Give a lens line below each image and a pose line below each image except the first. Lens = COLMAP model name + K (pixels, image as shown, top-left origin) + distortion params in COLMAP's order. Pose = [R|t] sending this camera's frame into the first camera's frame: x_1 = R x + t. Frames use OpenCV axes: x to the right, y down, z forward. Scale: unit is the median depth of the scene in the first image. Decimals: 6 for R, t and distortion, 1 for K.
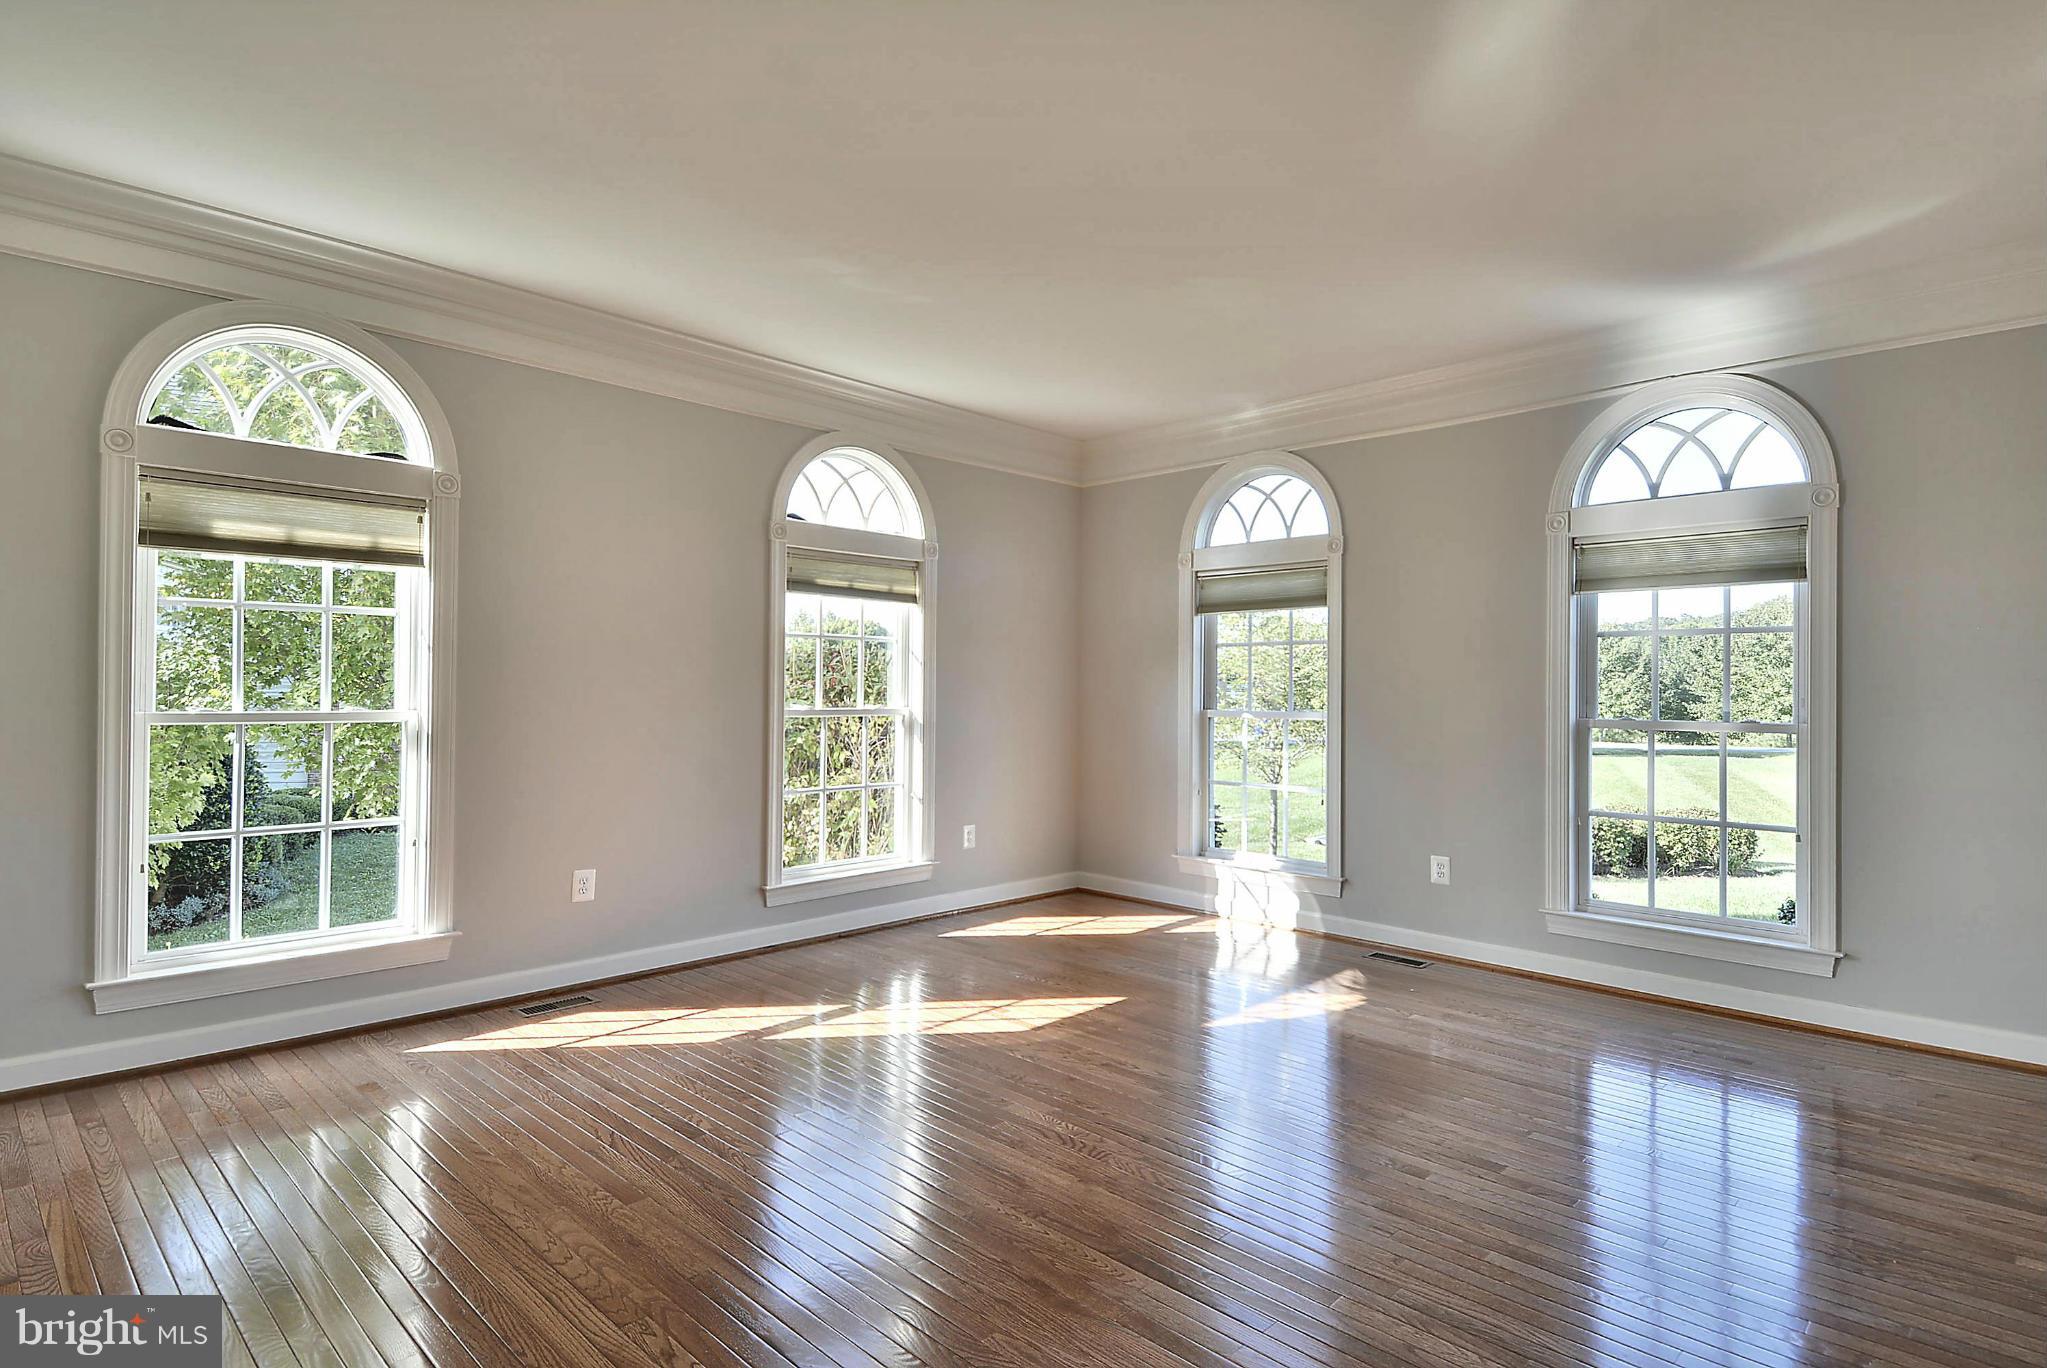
lens RADIAL K [[1079.5, 0, 1027.4], [0, 1079.5, 693.1], [0, 0, 1]] dist [0.012853, -0.000299]
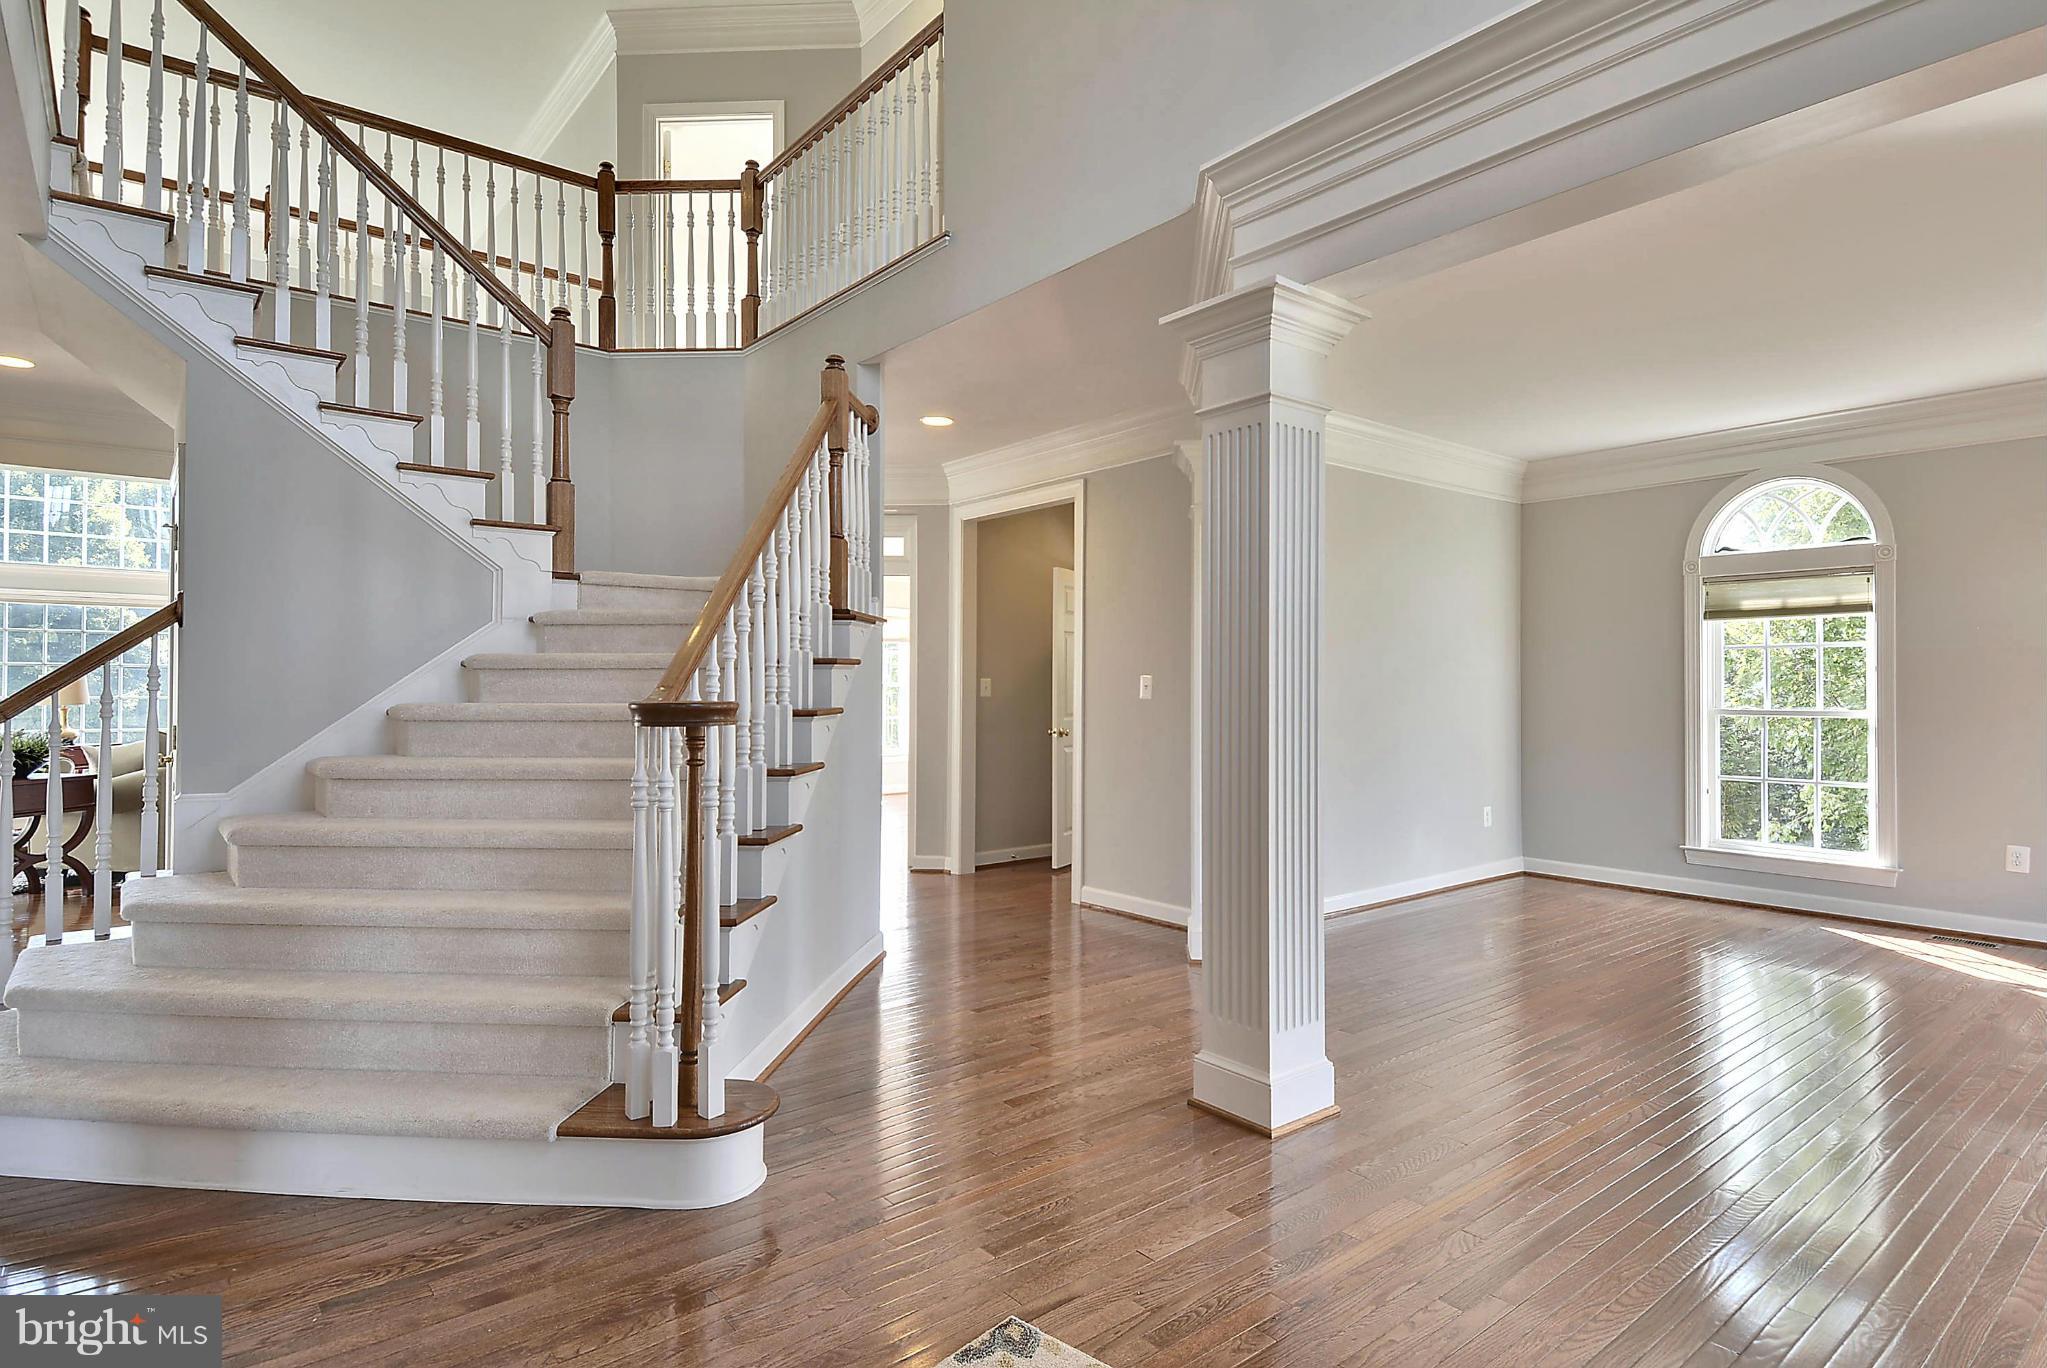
lens RADIAL K [[1079.5, 0, 1022.4], [0, 1079.5, 681.5], [0, 0, 1]] dist [0.012853, -0.000299]
pose [[-0.114080, -0.006703, -0.993449, 1.207542], [-0.000200, 0.999977, -0.006724, -0.016389], [0.993472, -0.000568, -0.114078, 0.043620]]
